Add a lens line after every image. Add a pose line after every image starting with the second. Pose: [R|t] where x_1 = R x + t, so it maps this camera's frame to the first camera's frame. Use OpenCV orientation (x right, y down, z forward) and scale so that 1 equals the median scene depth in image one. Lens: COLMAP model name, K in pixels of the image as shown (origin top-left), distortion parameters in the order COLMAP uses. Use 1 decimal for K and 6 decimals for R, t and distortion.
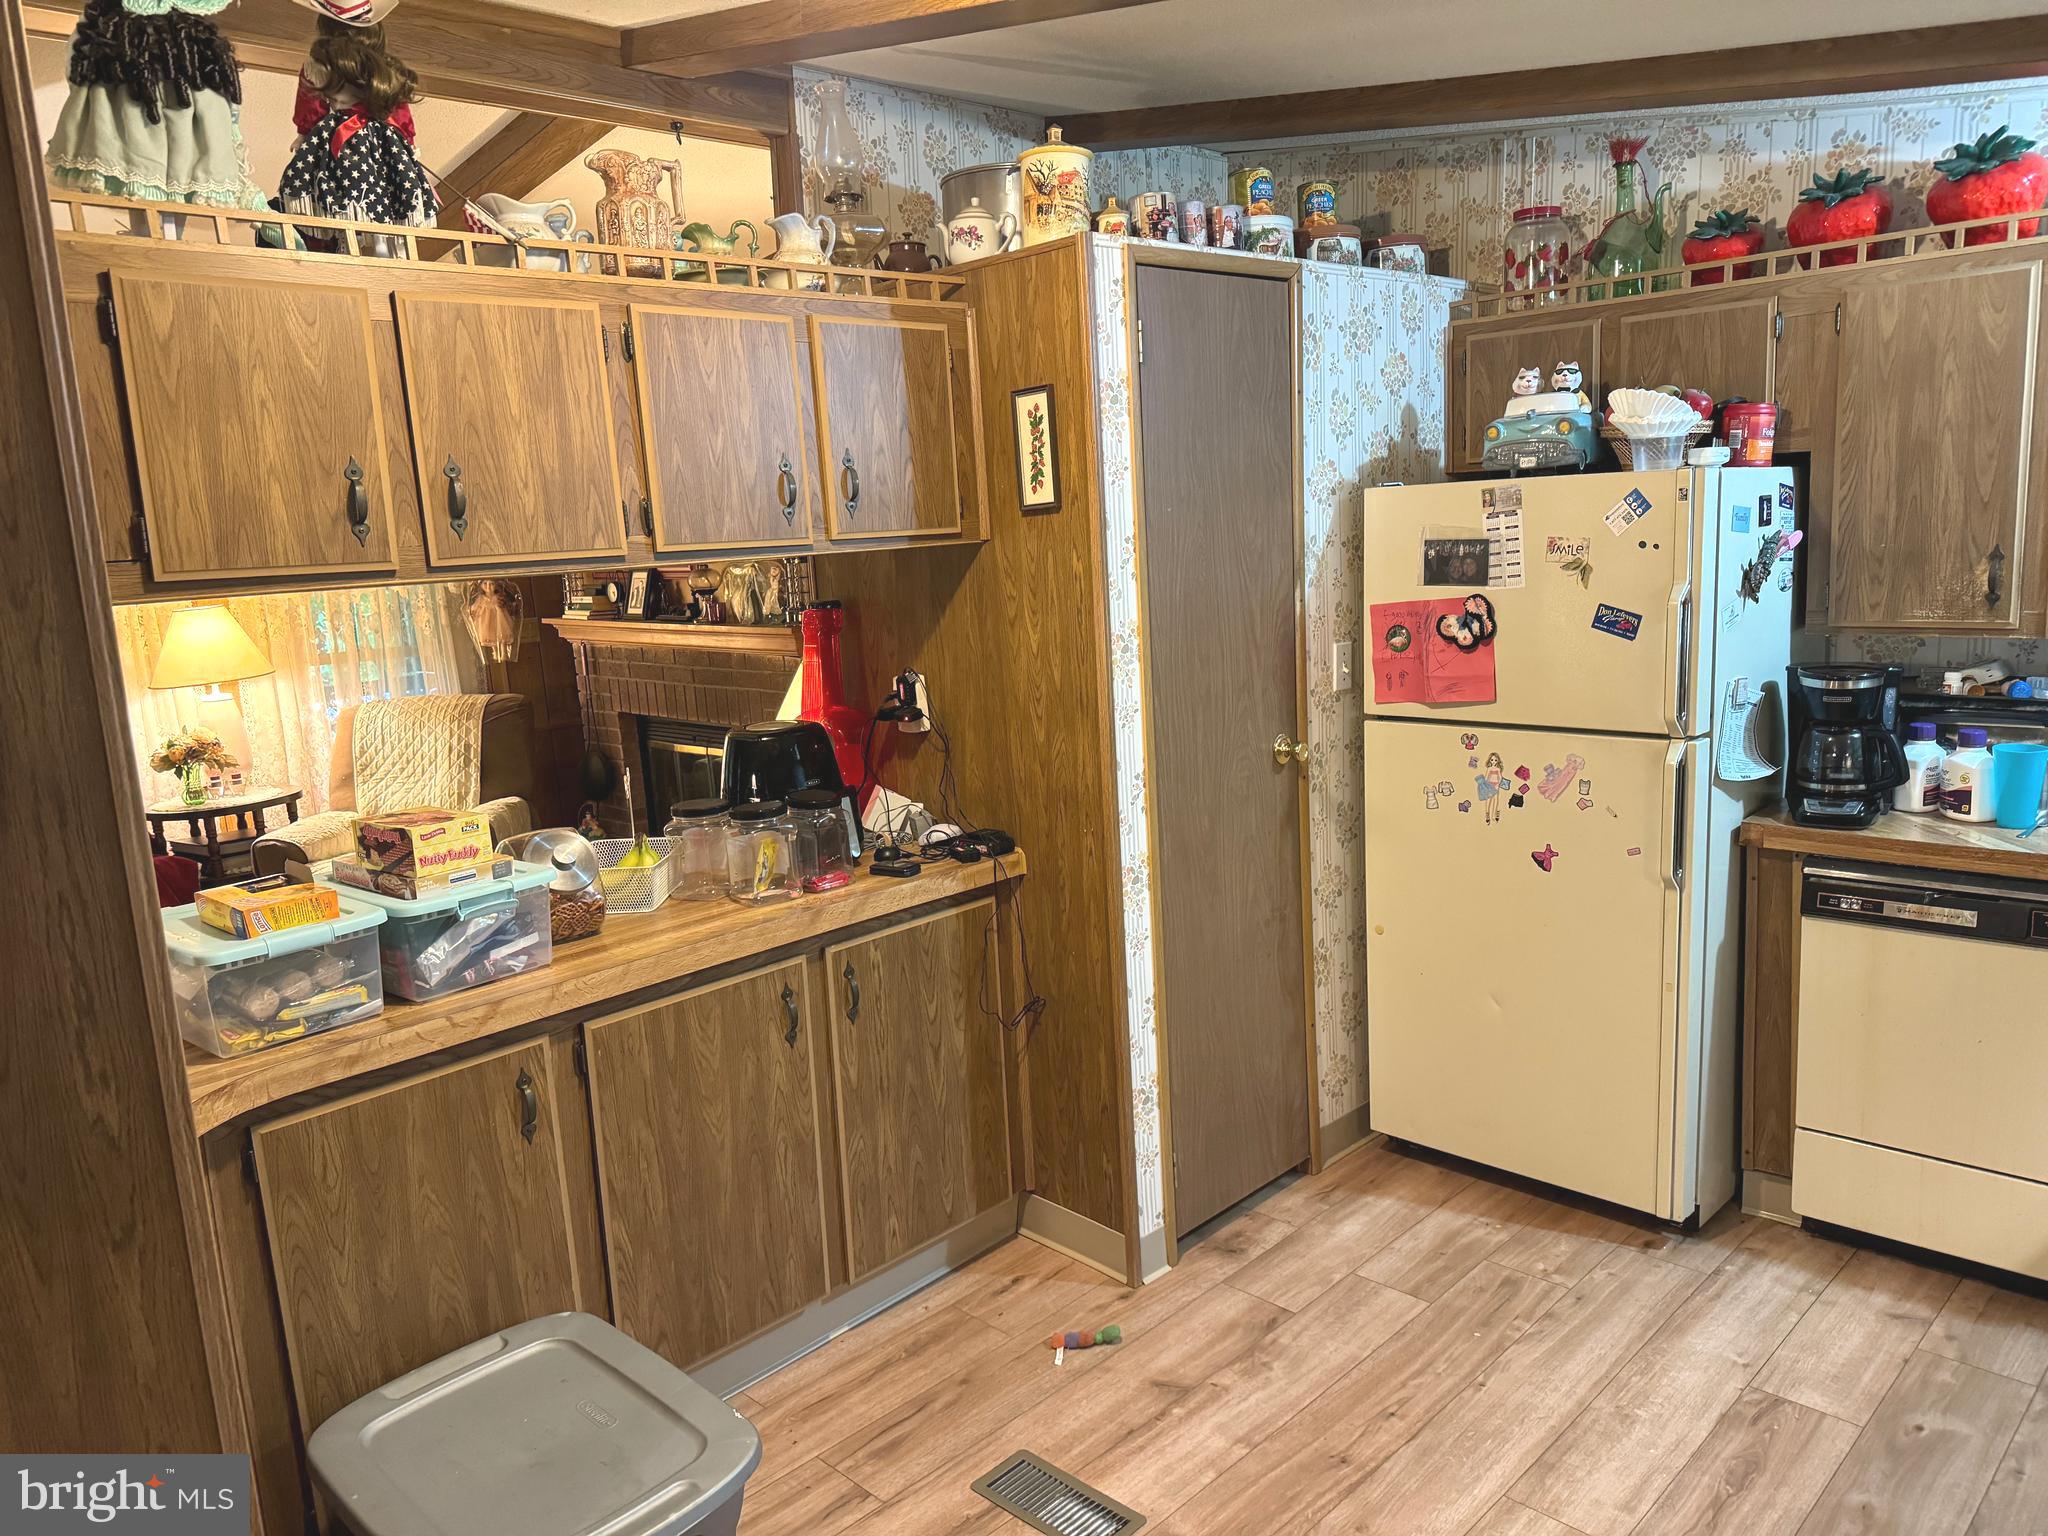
lens RADIAL K [[1430.7, 0, 1024.0], [0, 1430.7, 768.0], [0, 0, 1]] dist [0.005954, -0.019300]
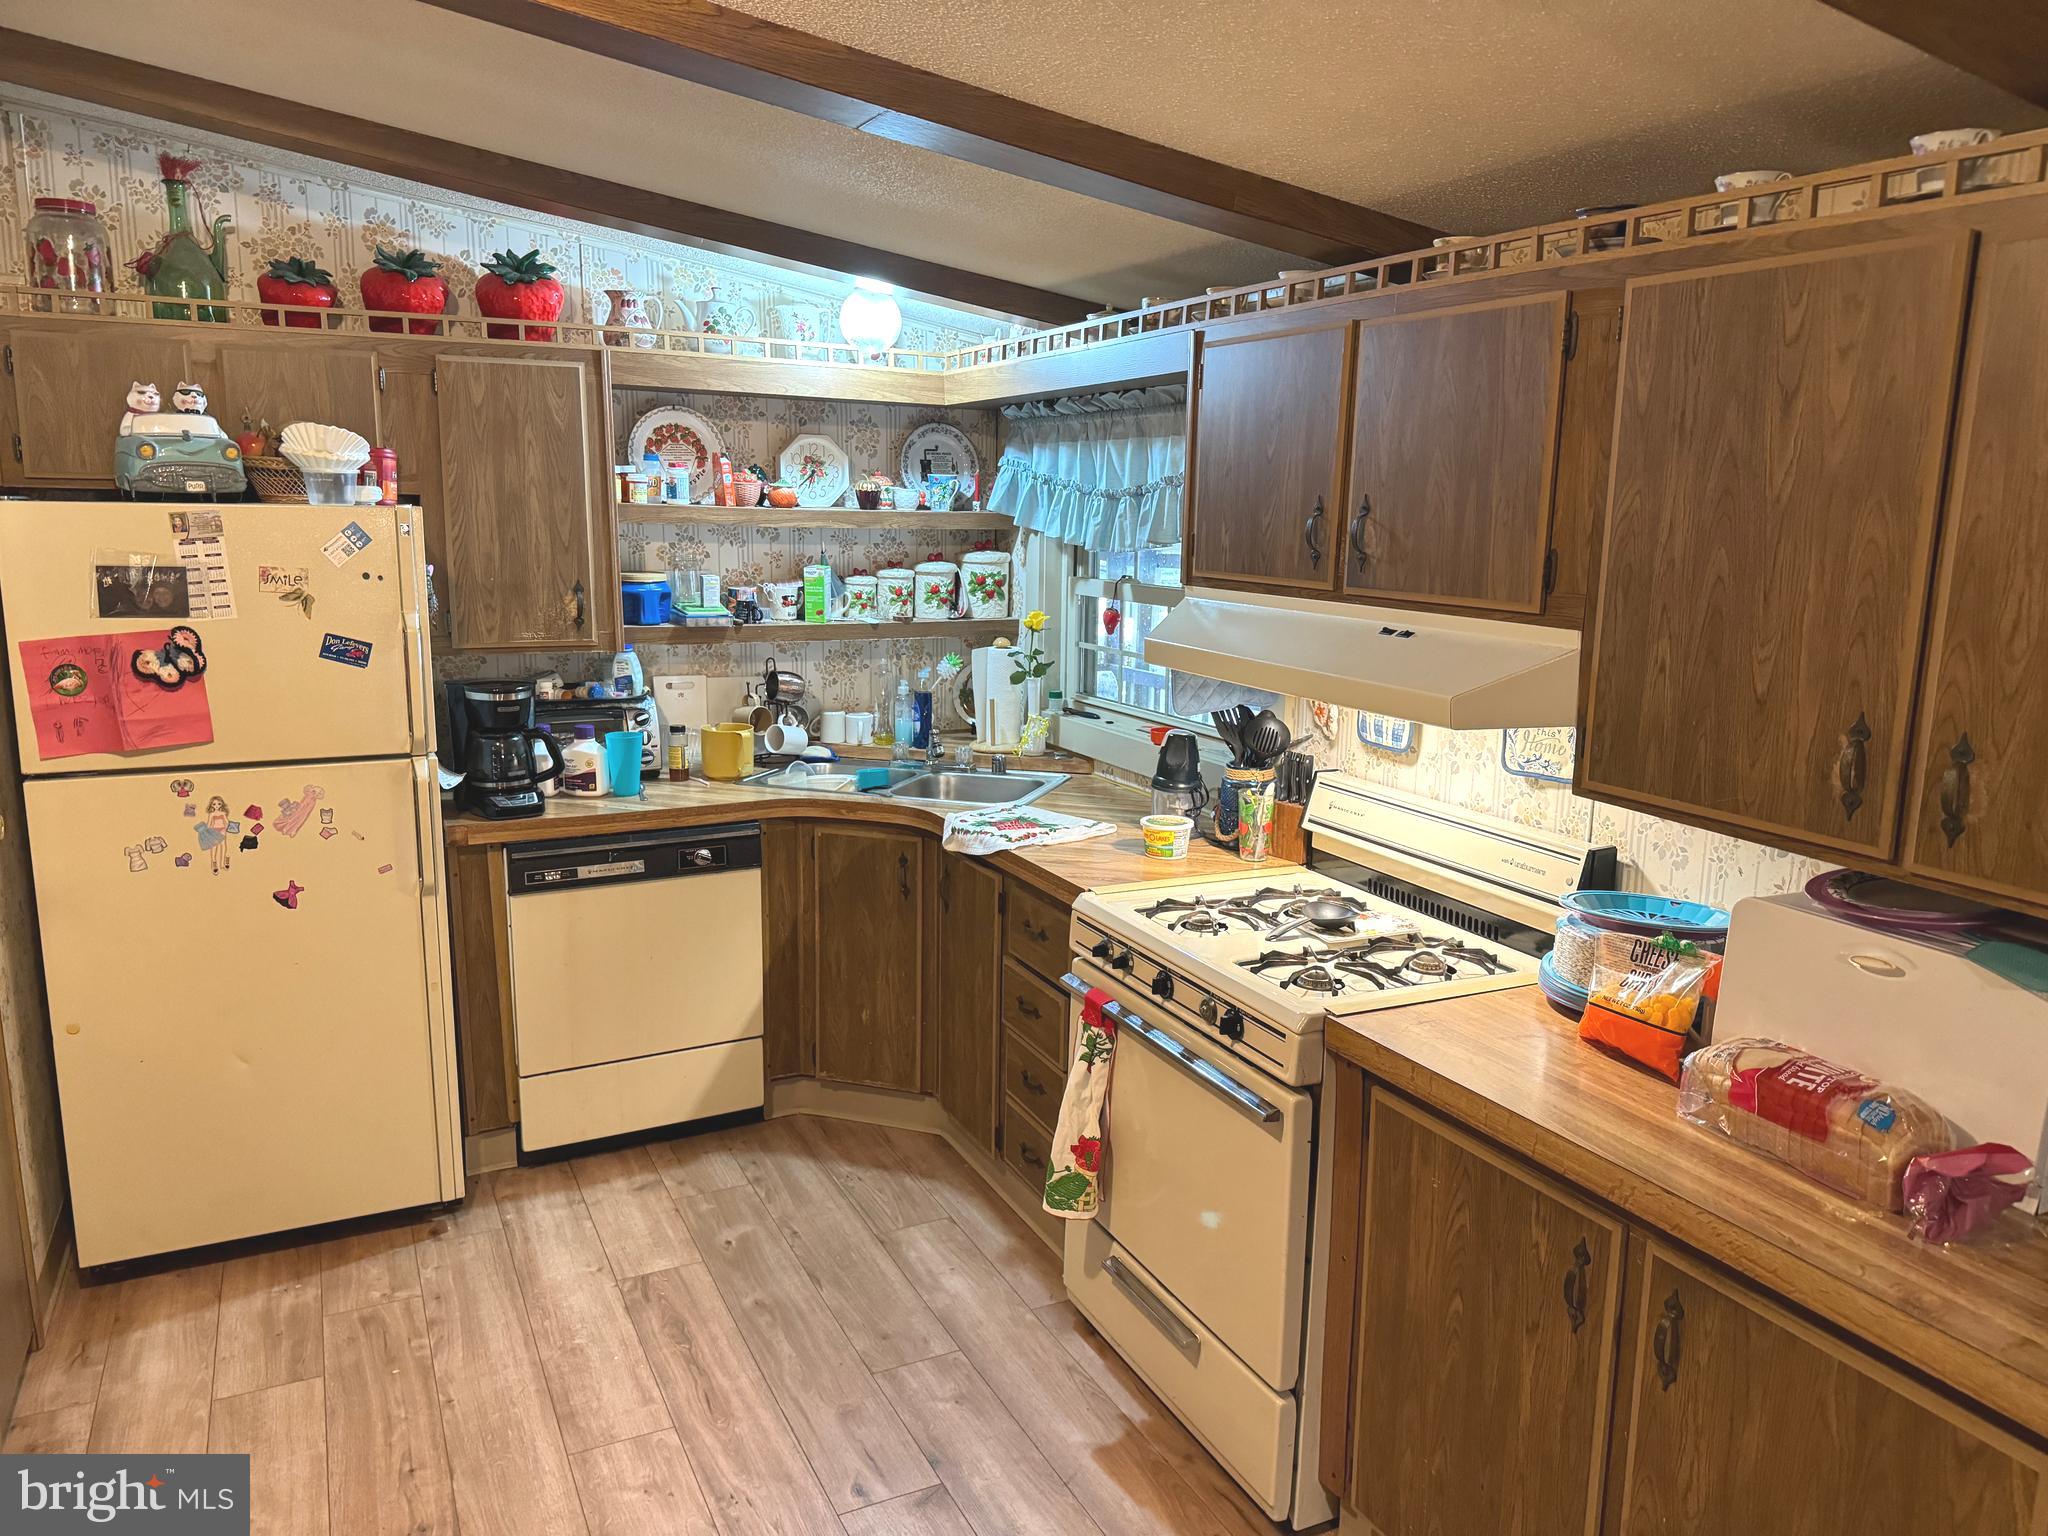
lens RADIAL K [[1430.7, 0, 1024.0], [0, 1430.7, 768.0], [0, 0, 1]] dist [0.005954, -0.019300]
pose [[0.313747, -0.110973, 0.942999, -0.396399], [0.132182, 0.988581, 0.072358, -0.027752], [-0.940261, 0.101946, 0.324833, 0.210231]]
